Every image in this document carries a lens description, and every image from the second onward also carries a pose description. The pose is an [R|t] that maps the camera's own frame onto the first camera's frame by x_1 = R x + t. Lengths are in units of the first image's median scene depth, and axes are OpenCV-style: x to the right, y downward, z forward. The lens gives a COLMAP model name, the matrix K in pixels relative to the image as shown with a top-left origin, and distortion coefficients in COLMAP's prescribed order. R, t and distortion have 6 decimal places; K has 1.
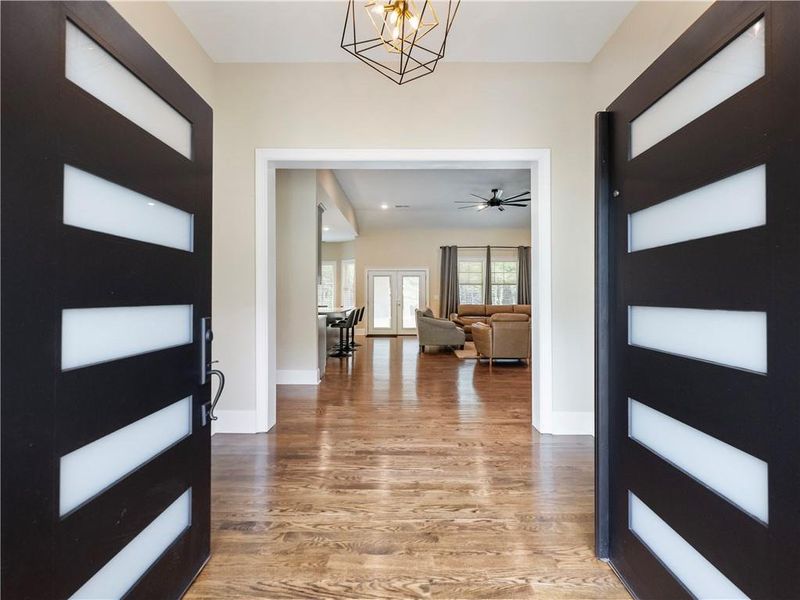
lens RADIAL K [[377.4, 0, 400.0], [0, 377.4, 300.0], [0, 0, 1]] dist [0.023692, -0.000310]
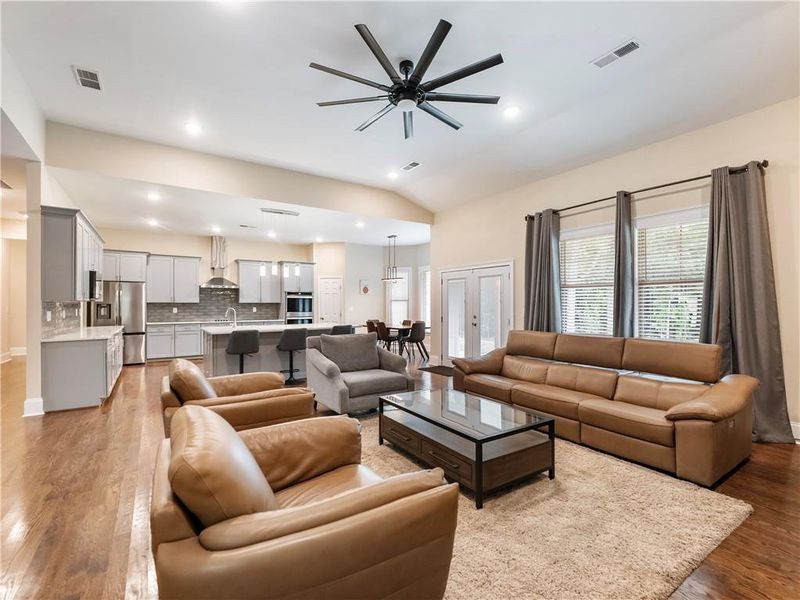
lens RADIAL K [[377.4, 0, 400.0], [0, 377.4, 300.0], [0, 0, 1]] dist [0.023692, -0.000310]
pose [[0.552807, -0.010368, -0.833245, 0.474105], [-0.006915, 0.999831, -0.017029, -0.016379], [0.833281, 0.015176, 0.552642, 0.594872]]
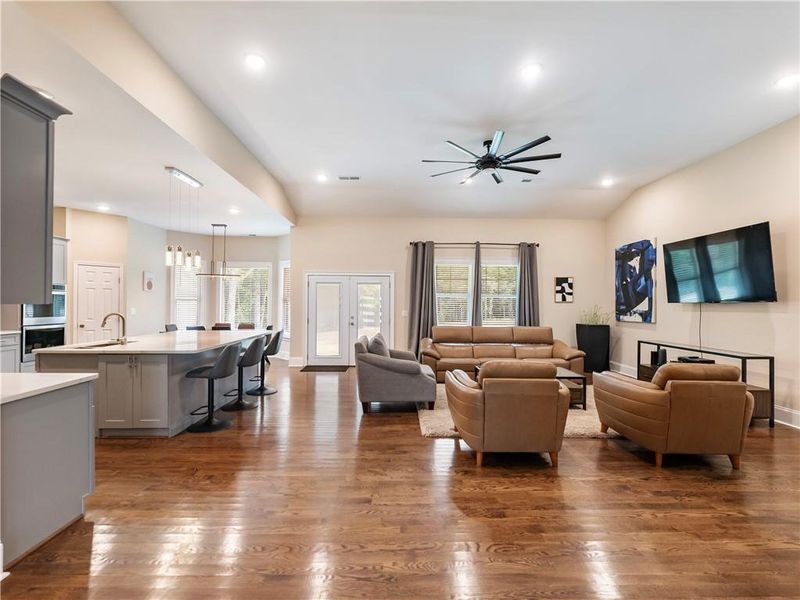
lens RADIAL K [[377.4, 0, 400.0], [0, 377.4, 300.0], [0, 0, 1]] dist [0.023692, -0.000310]
pose [[0.999628, 0.009437, 0.025583, 0.073812], [-0.008949, 0.999777, -0.019136, -0.020099], [-0.025758, 0.018900, 0.999490, 0.307260]]
